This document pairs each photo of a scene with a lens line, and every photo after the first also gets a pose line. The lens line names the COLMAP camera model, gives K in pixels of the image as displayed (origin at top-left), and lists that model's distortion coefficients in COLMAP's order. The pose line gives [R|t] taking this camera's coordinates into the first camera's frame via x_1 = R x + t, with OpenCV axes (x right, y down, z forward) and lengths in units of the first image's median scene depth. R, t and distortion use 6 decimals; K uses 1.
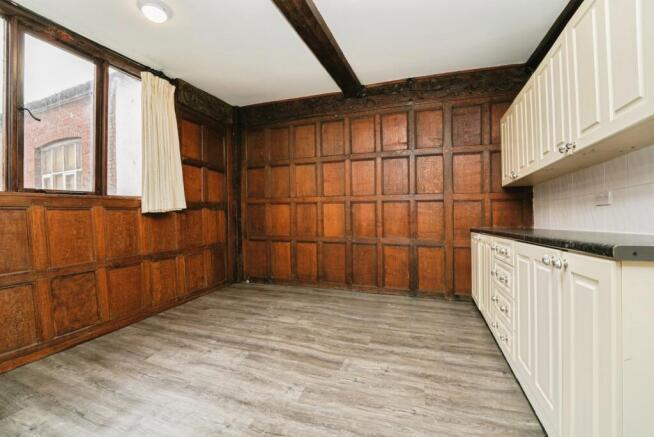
lens RADIAL K [[276.5, 0, 325.4], [0, 276.5, 212.8], [0, 0, 1]] dist [-0.012551, 0.000718]
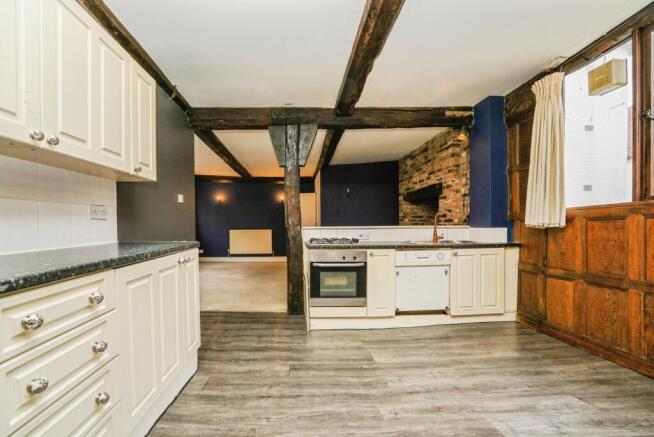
lens RADIAL K [[287.6, 0, 304.4], [0, 287.6, 234.2], [0, 0, 1]] dist [-0.014675, 0.001187]
pose [[-0.930108, 0.021922, -0.366632, 0.386561], [0.020368, 0.999760, 0.008107, 0.010777], [0.366722, 0.000073, -0.930331, 1.375273]]
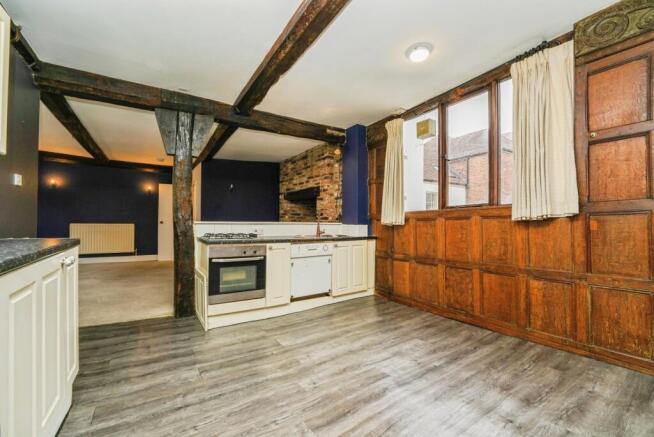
lens RADIAL K [[276.5, 0, 329.6], [0, 276.5, 221.8], [0, 0, 1]] dist [-0.012551, 0.000718]
pose [[-0.600502, -0.002681, -0.799619, 0.544314], [0.010845, 0.999875, -0.011498, 0.008665], [0.799550, -0.015576, -0.600398, 1.316301]]
